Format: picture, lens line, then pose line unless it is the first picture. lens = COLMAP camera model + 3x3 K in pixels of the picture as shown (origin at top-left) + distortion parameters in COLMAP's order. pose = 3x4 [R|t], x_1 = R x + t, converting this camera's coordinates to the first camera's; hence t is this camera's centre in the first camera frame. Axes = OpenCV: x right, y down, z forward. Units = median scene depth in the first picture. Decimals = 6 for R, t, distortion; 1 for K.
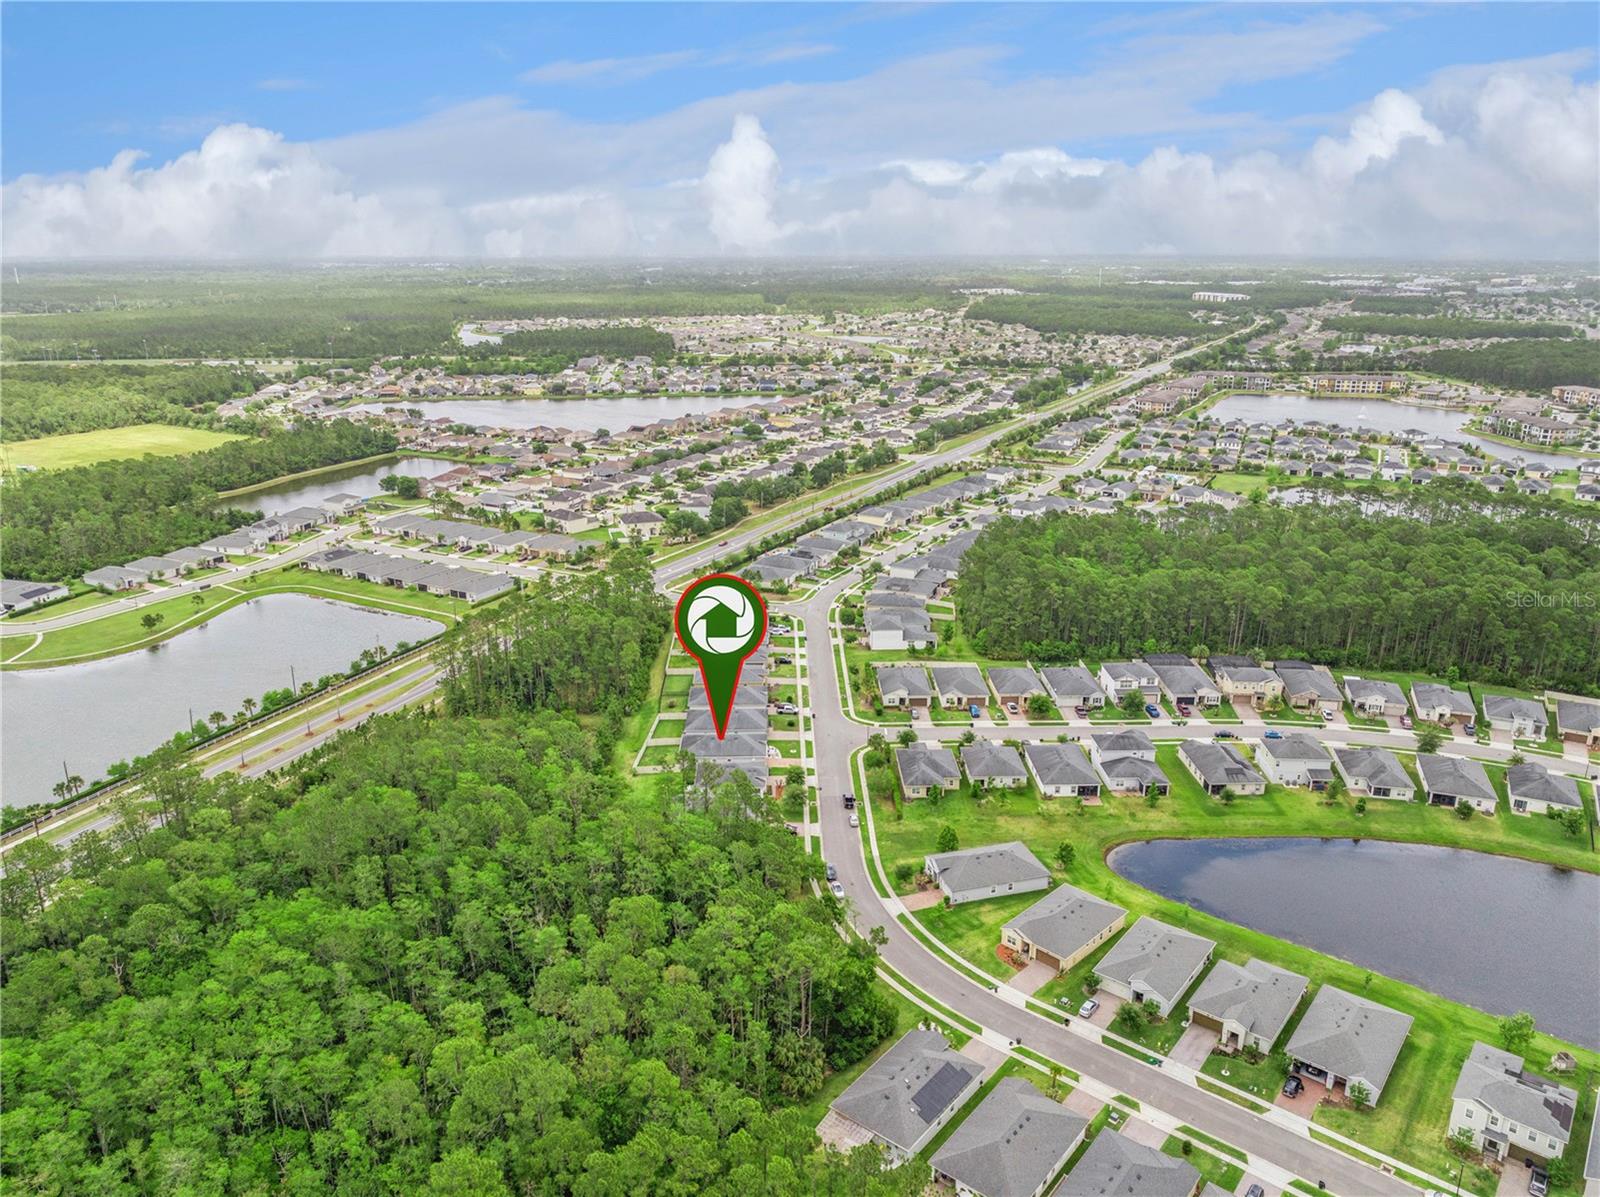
lens RADIAL K [[1101.6, 0, 799.2], [0, 1101.6, 599.6], [0, 0, 1]] dist [-0.006216, -0.007259]
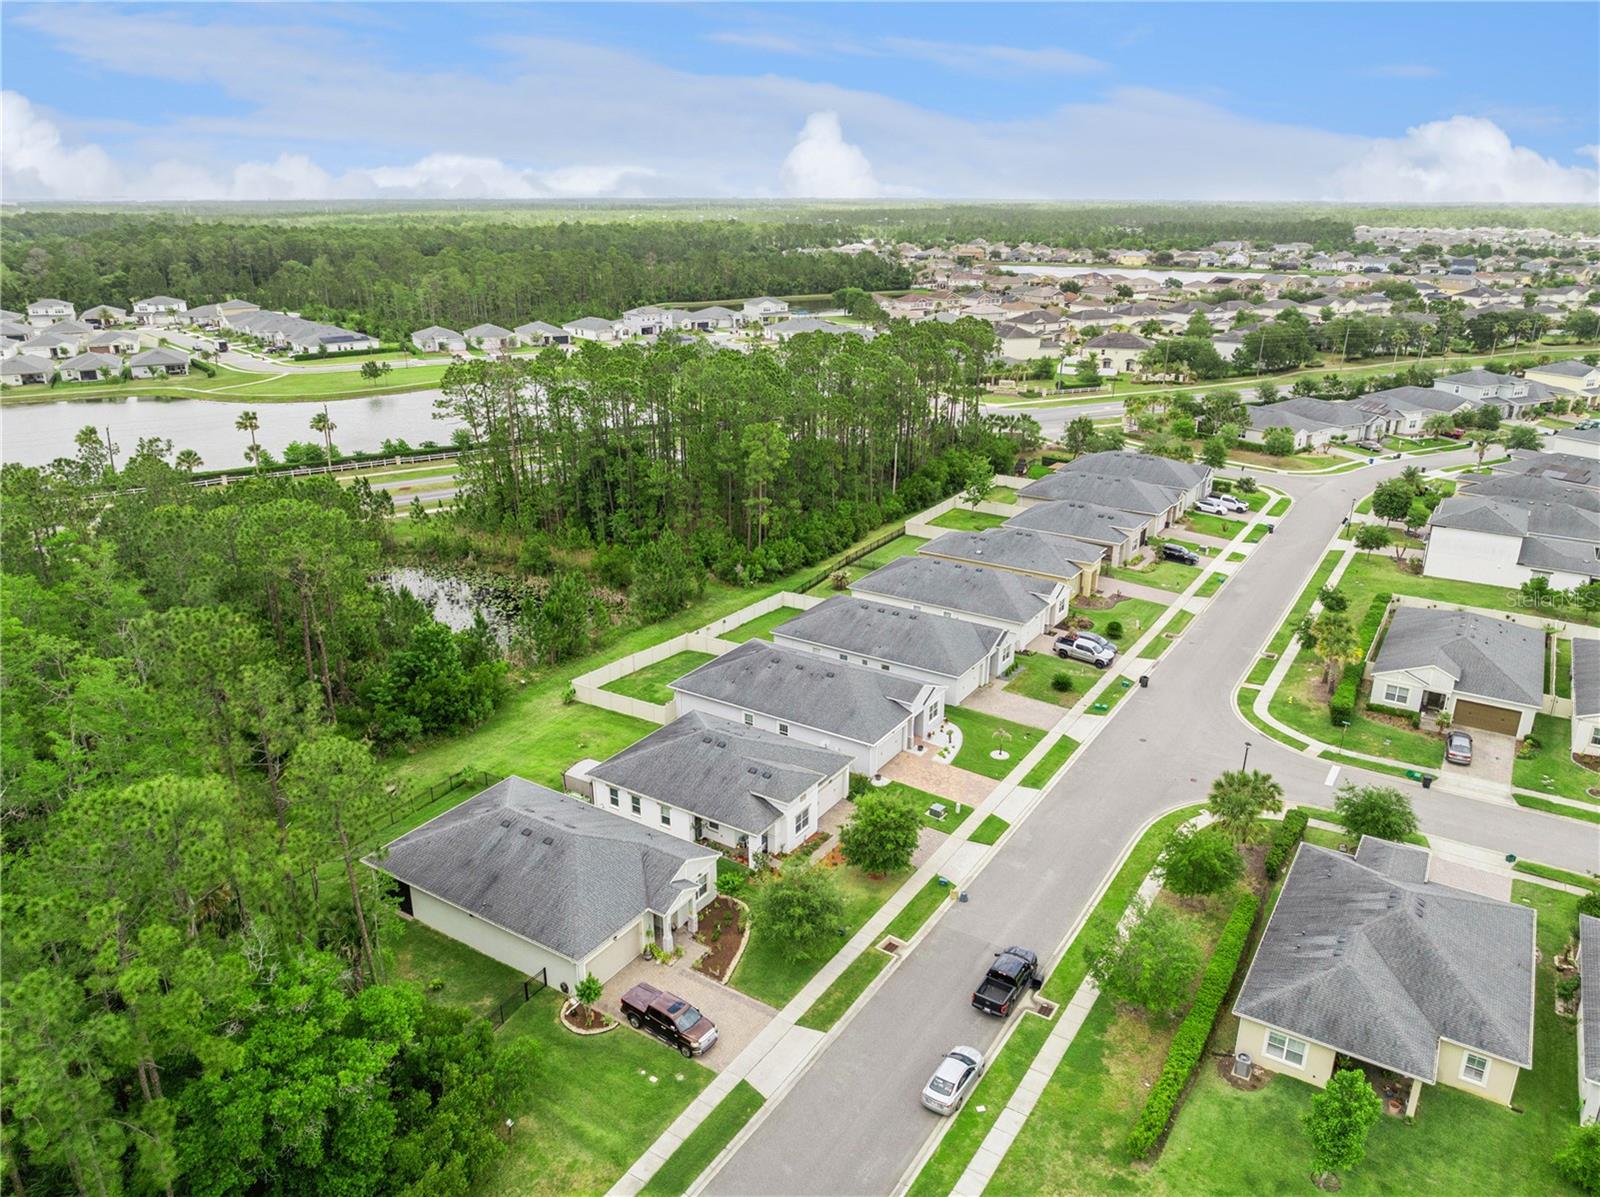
lens RADIAL K [[1101.6, 0, 805.0], [0, 1101.6, 593.9], [0, 0, 1]] dist [-0.006216, -0.007259]
pose [[0.828351, 0.191262, -0.526548, 0.105009], [-0.169067, 0.981439, 0.090524, 0.062263], [0.534089, 0.014036, 0.845312, 0.621072]]
